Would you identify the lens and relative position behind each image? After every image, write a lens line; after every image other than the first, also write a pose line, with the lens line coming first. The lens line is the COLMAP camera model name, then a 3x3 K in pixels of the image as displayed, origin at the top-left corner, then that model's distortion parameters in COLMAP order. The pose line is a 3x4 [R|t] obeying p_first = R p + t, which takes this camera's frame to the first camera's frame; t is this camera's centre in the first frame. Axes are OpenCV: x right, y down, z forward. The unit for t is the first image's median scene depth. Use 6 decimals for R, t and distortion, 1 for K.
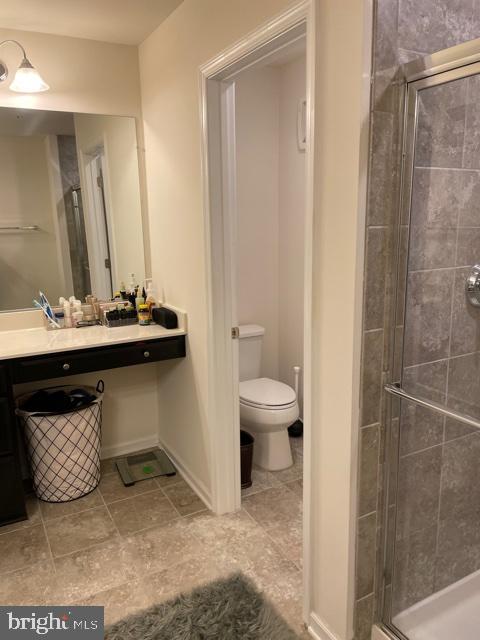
lens RADIAL K [[489.3, 0, 241.2], [0, 489.3, 322.4], [0, 0, 1]] dist [0.094501, -0.129198]
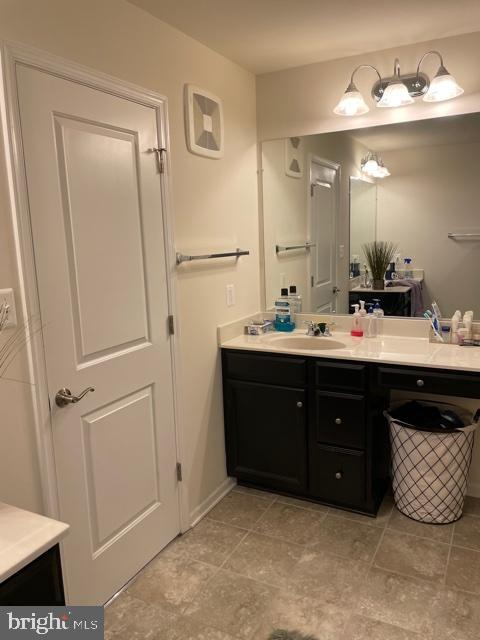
lens RADIAL K [[489.3, 0, 243.3], [0, 489.3, 318.7], [0, 0, 1]] dist [0.094501, -0.129198]
pose [[0.559274, 0.141489, -0.816819, 0.201832], [-0.152140, 0.986110, 0.066643, -0.040767], [0.814903, 0.086999, 0.573031, 0.145403]]
